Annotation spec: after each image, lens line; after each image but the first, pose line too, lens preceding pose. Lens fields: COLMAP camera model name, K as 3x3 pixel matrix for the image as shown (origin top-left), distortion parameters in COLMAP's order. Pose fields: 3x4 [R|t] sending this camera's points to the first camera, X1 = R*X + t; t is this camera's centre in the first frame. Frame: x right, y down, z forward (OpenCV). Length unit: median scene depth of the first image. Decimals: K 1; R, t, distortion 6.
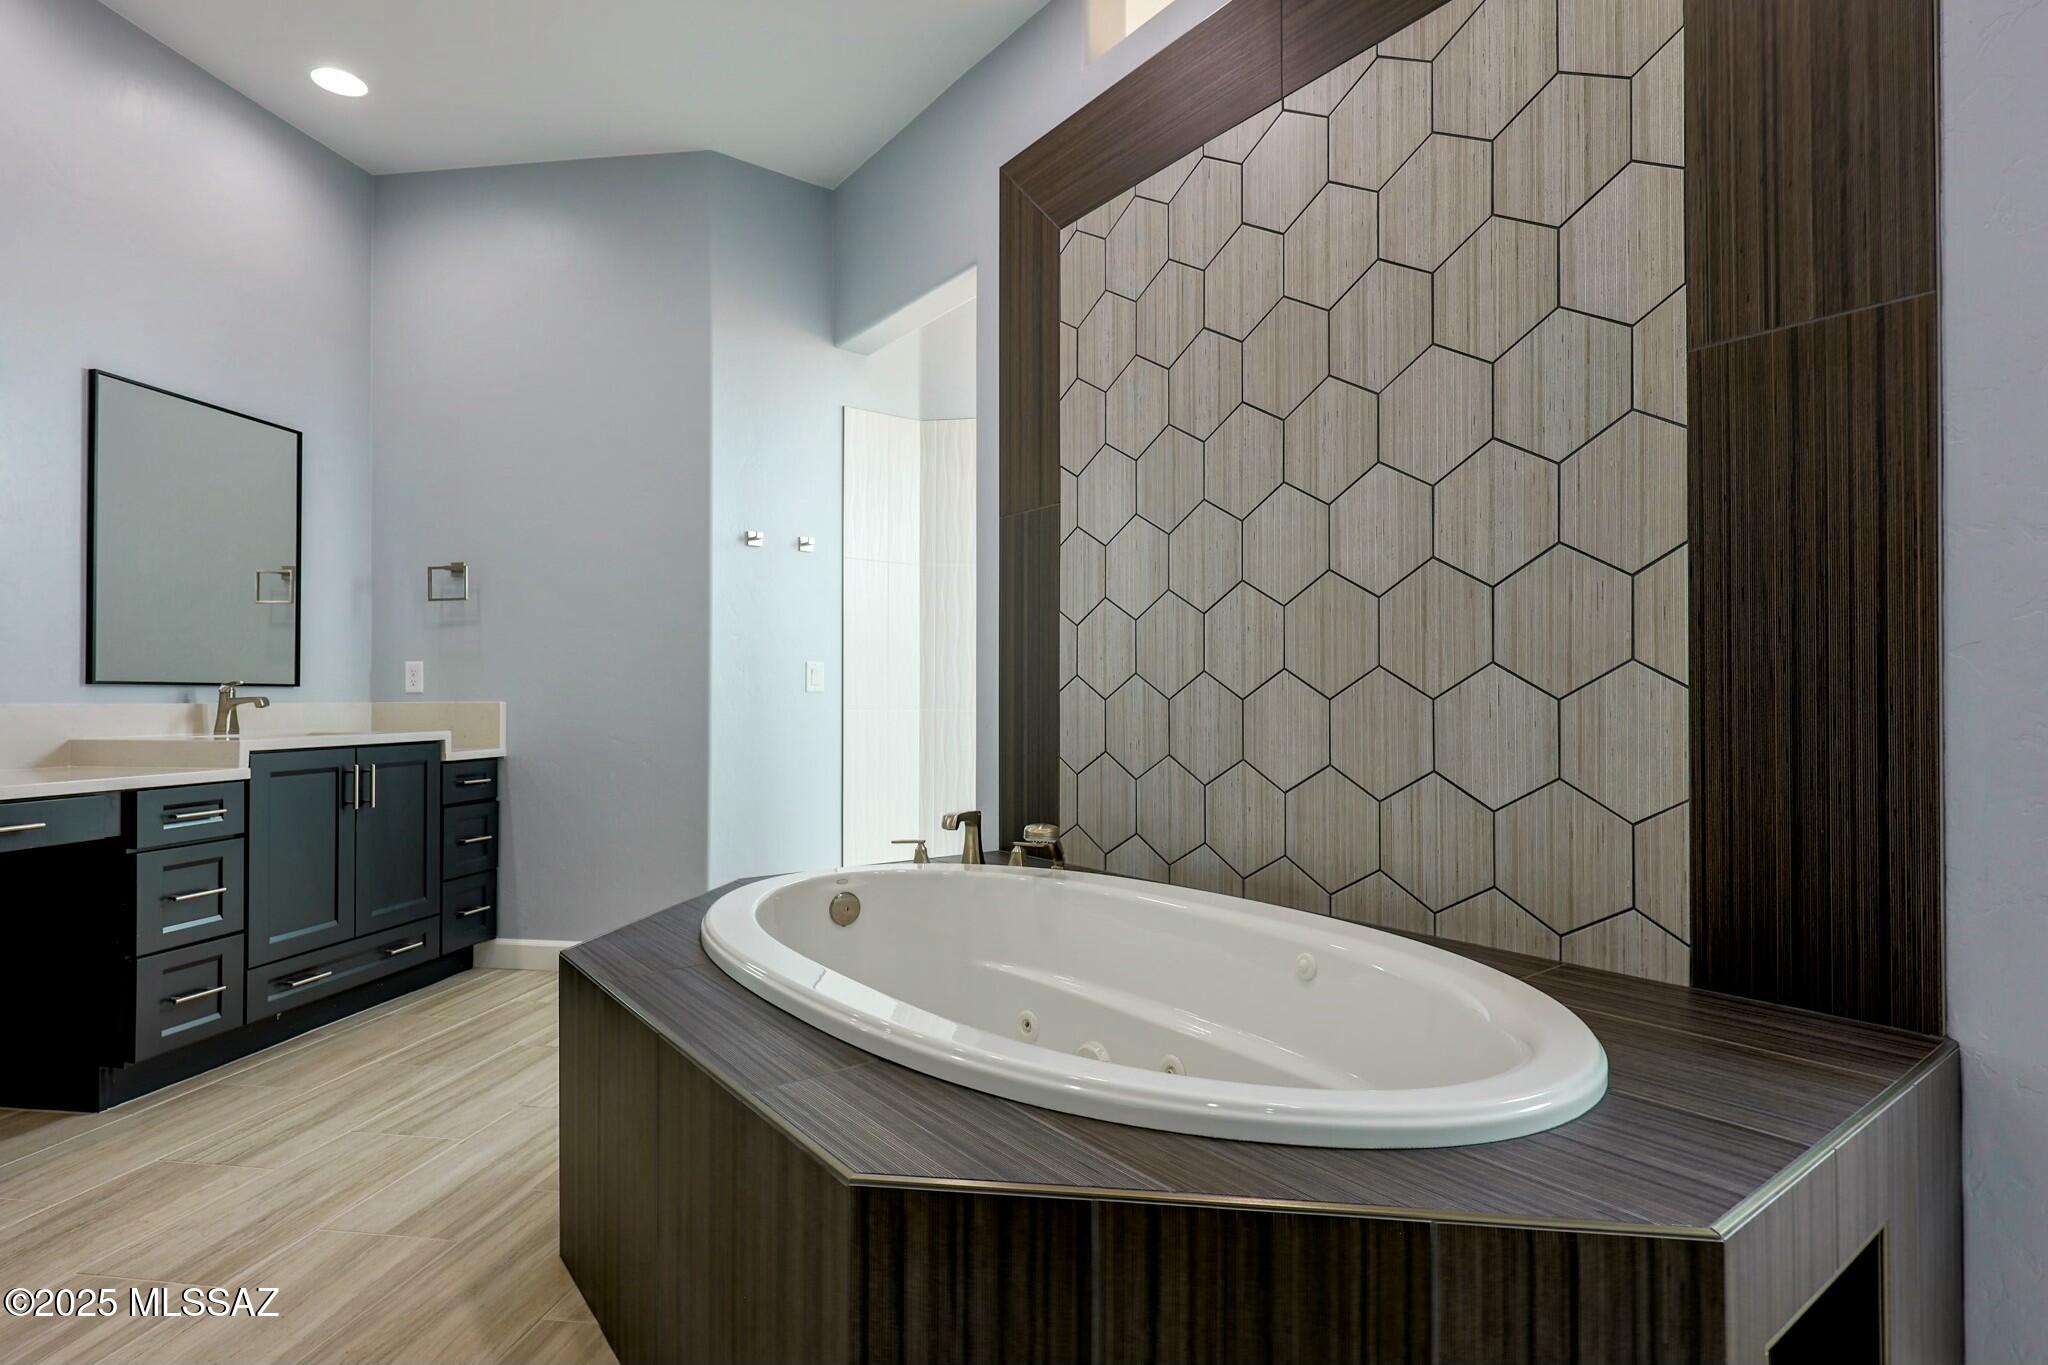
lens RADIAL K [[1048.2, 0, 1026.2], [0, 1048.2, 682.9], [0, 0, 1]] dist [0.011215, -0.000285]
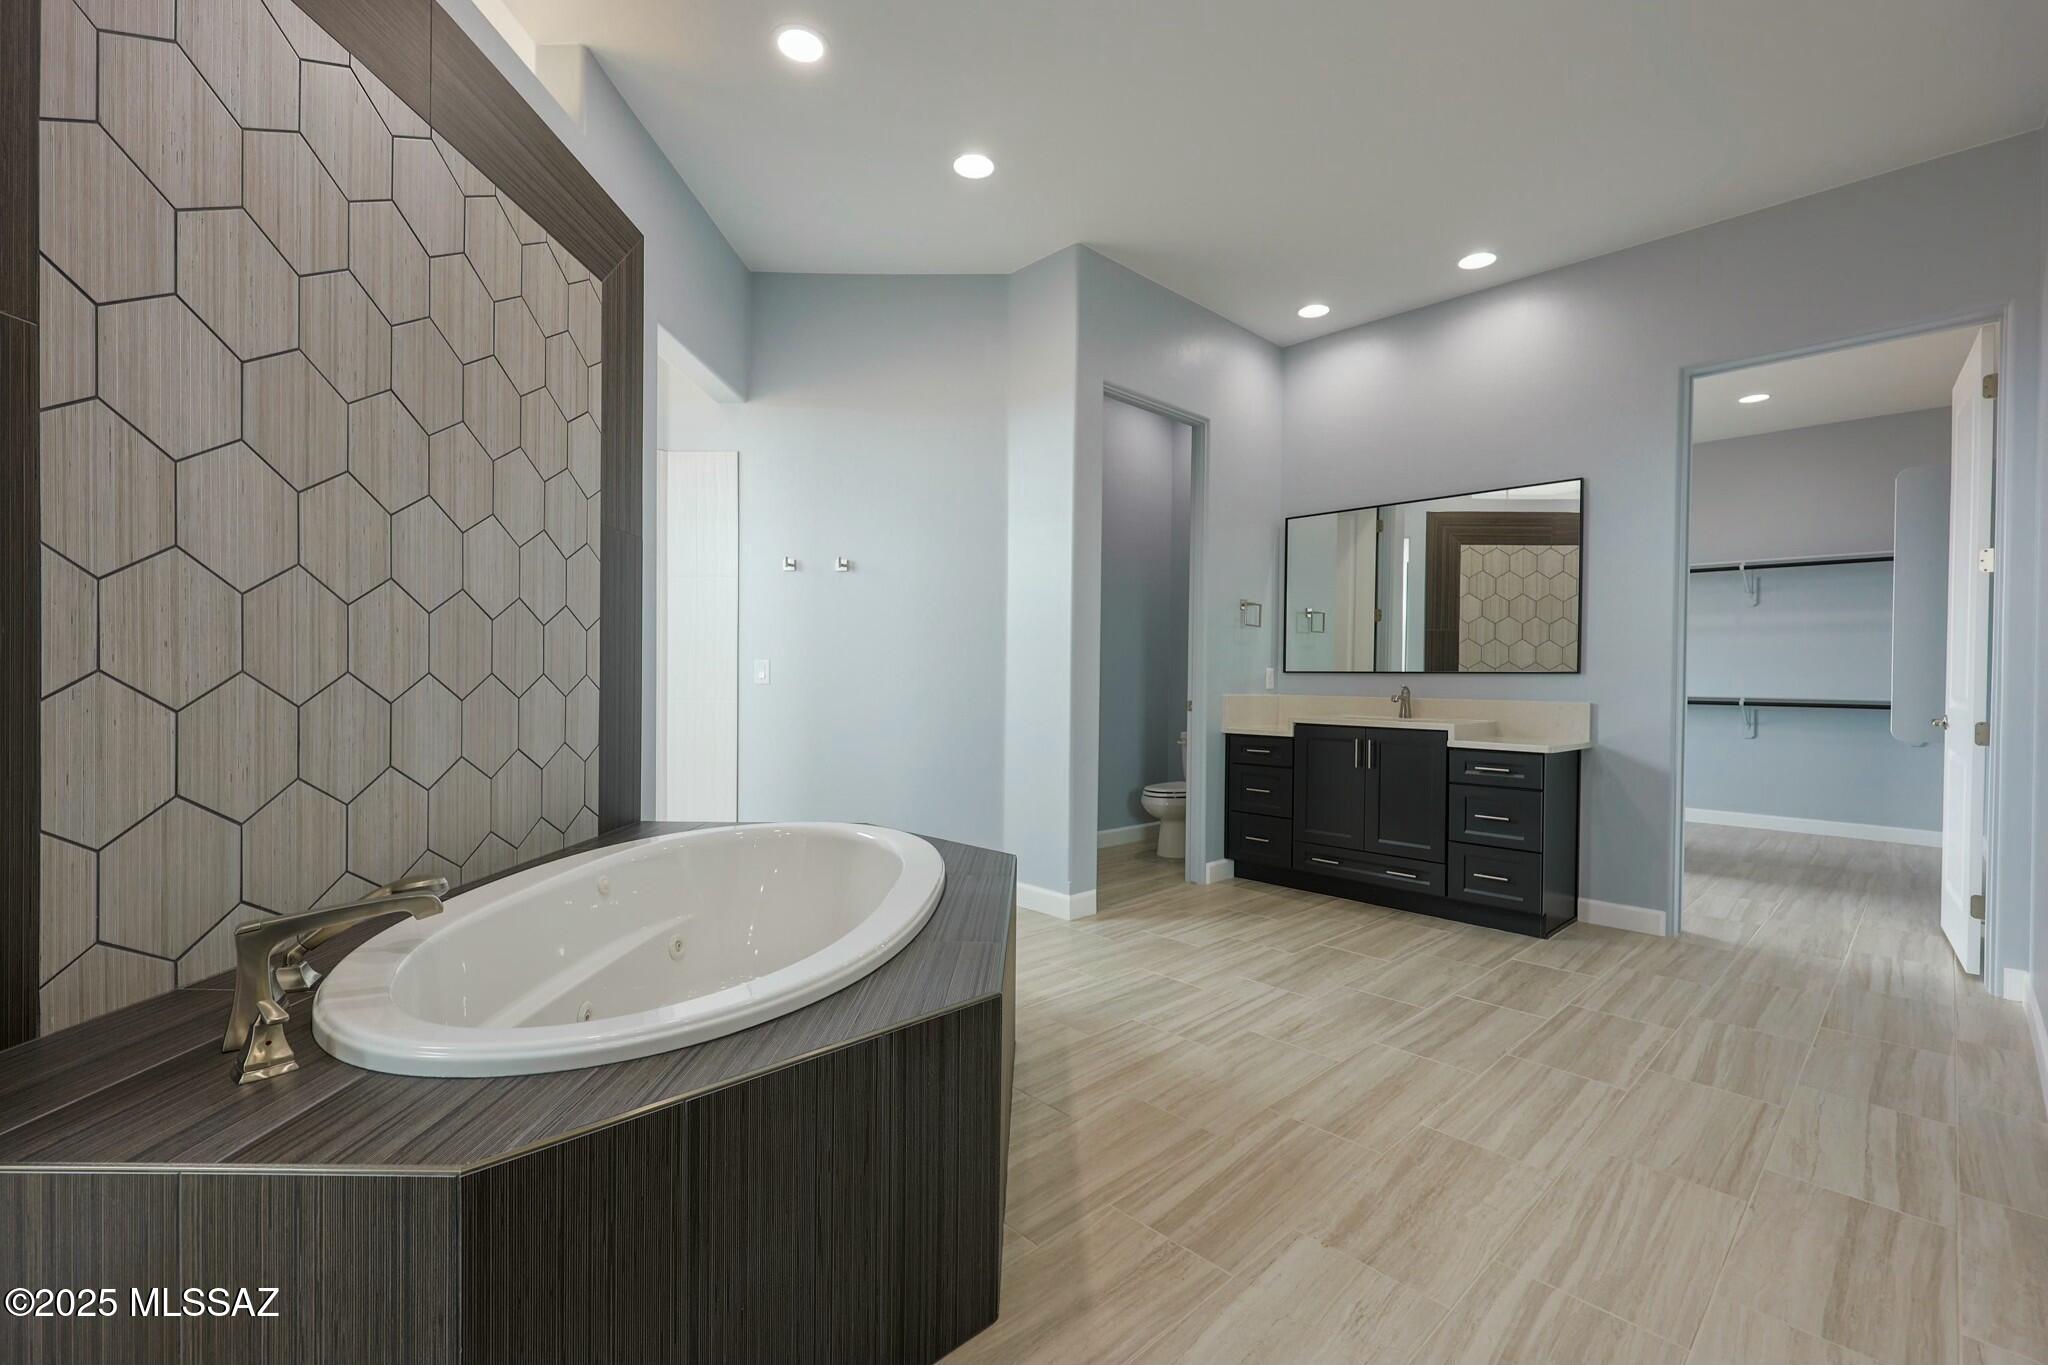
lens RADIAL K [[877.3, 0, 1028.3], [0, 877.3, 680.1], [0, 0, 1]] dist [0.001833, 0.000364]
pose [[-0.797271, -0.012020, 0.603502, -0.610073], [-0.019363, 0.999796, -0.005666, -0.009806], [-0.603311, -0.016203, -0.797342, 1.062955]]
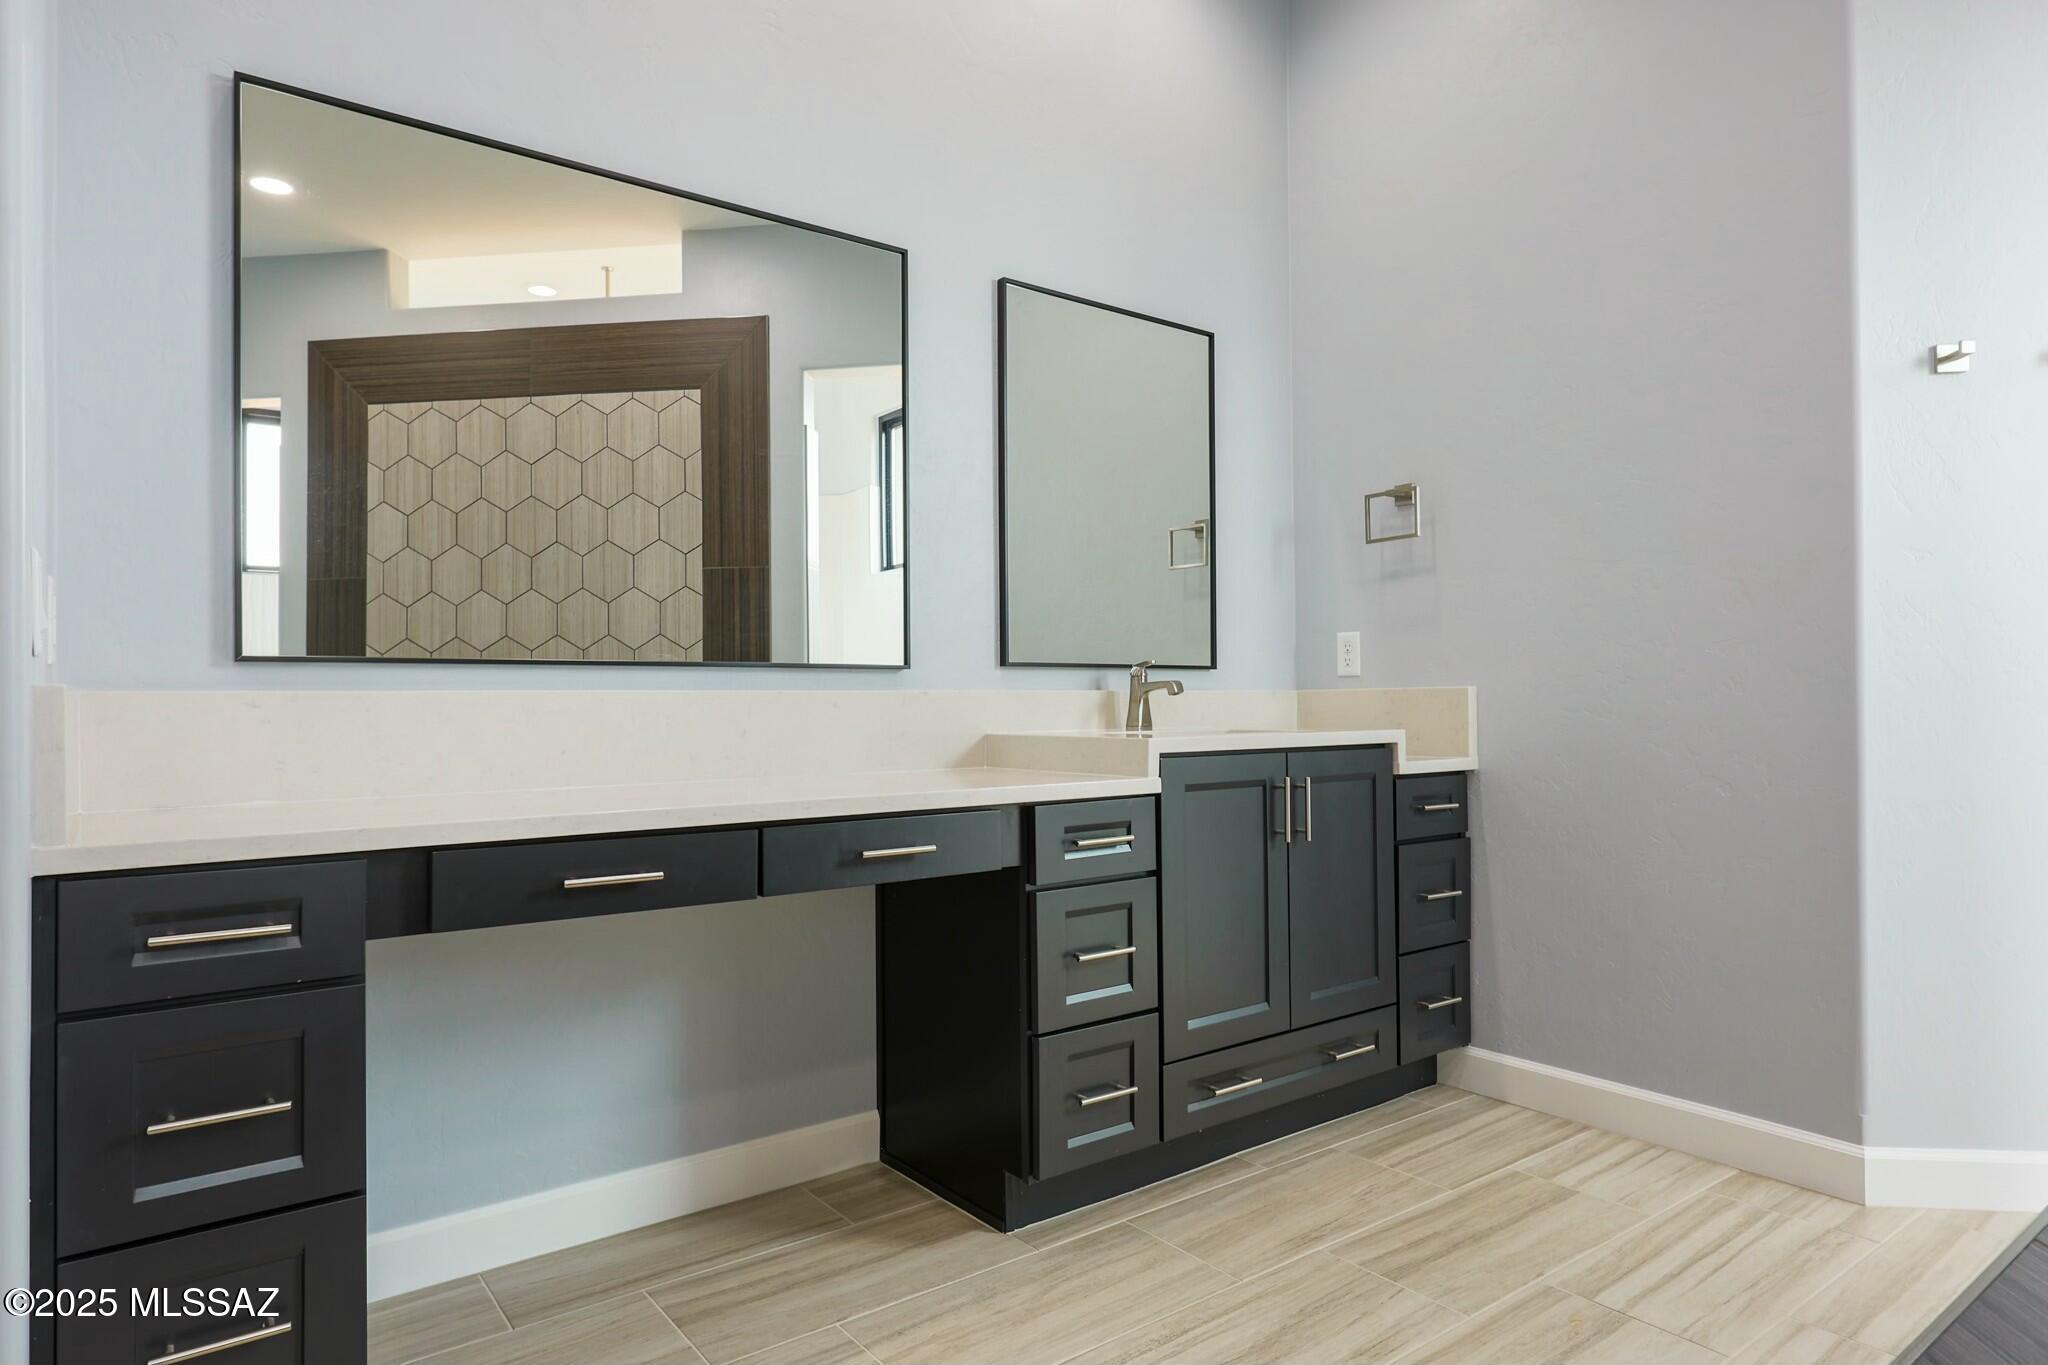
lens RADIAL K [[1209.1, 0, 1033.0], [0, 1209.1, 696.5], [0, 0, 1]] dist [-0.019561, -0.001753]
pose [[0.730077, -0.007268, -0.683326, -0.248081], [0.016470, 0.999840, 0.006961, 0.019412], [0.683167, -0.016336, 0.730080, 0.355352]]
